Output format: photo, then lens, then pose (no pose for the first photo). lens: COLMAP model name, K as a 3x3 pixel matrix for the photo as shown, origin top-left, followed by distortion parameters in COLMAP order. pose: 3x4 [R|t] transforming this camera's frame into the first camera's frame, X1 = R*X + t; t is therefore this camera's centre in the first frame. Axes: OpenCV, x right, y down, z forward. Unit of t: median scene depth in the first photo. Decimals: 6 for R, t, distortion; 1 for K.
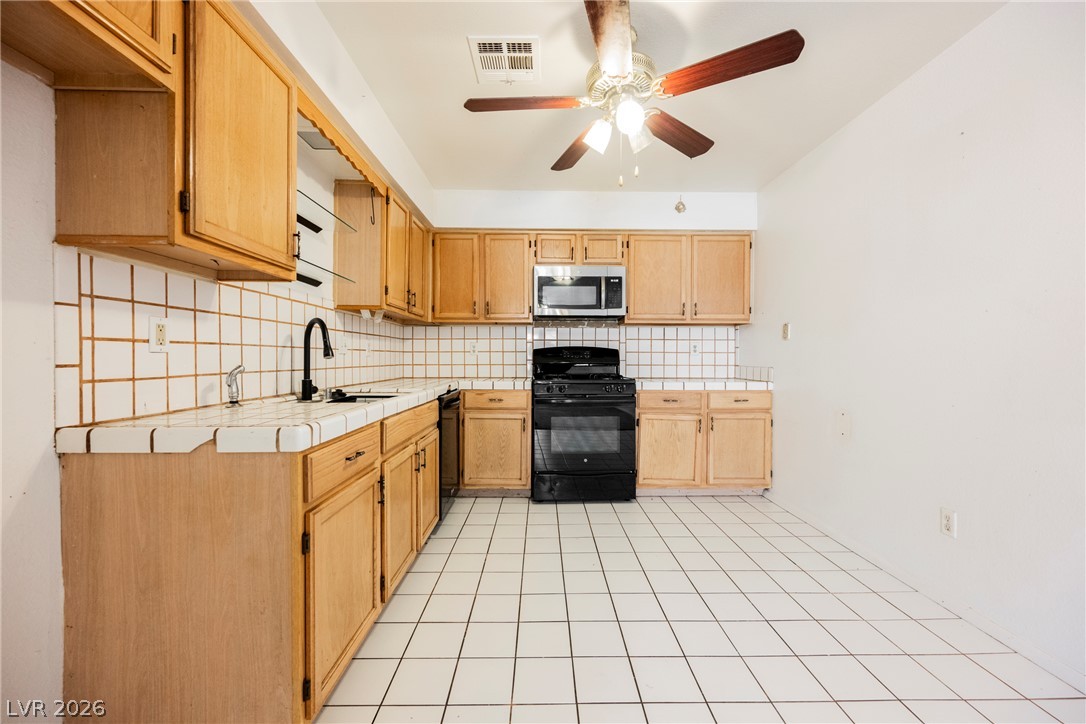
lens RADIAL K [[425.8, 0, 547.2], [0, 425.8, 360.7], [0, 0, 1]] dist [-0.002722, 0.000129]
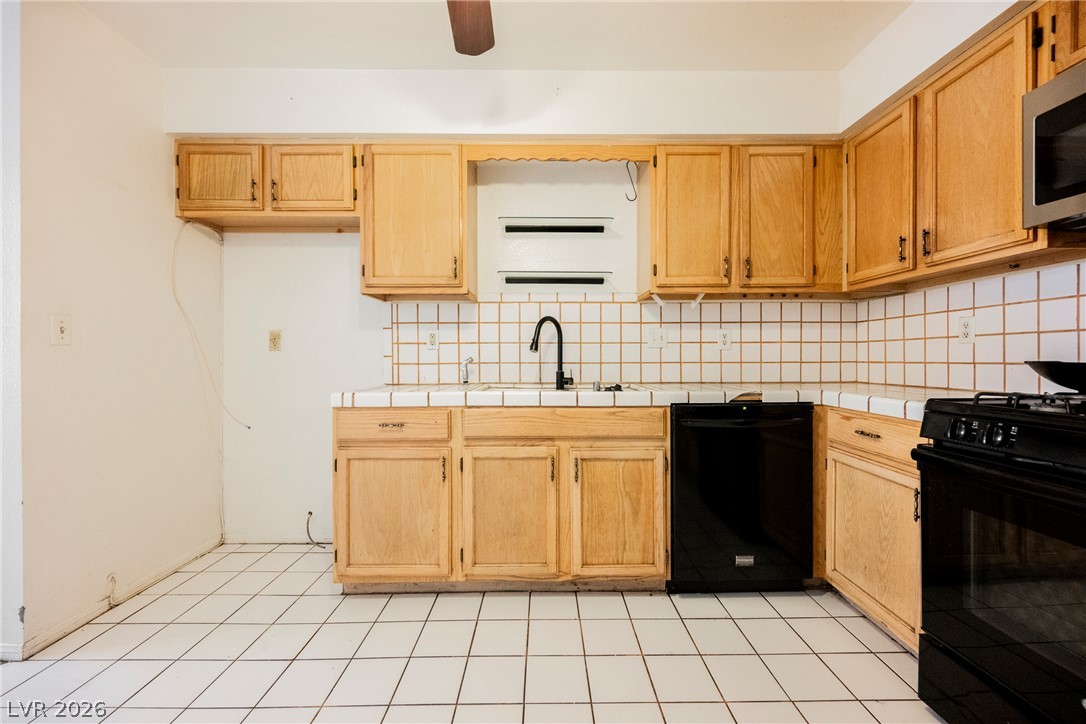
lens RADIAL K [[425.8, 0, 546.4], [0, 425.8, 360.8], [0, 0, 1]] dist [-0.002722, 0.000129]
pose [[-0.009896, 0.006152, -0.999932, 0.720020], [-0.003777, 0.999974, 0.006189, 0.012763], [0.999944, 0.003838, -0.009873, 1.249438]]
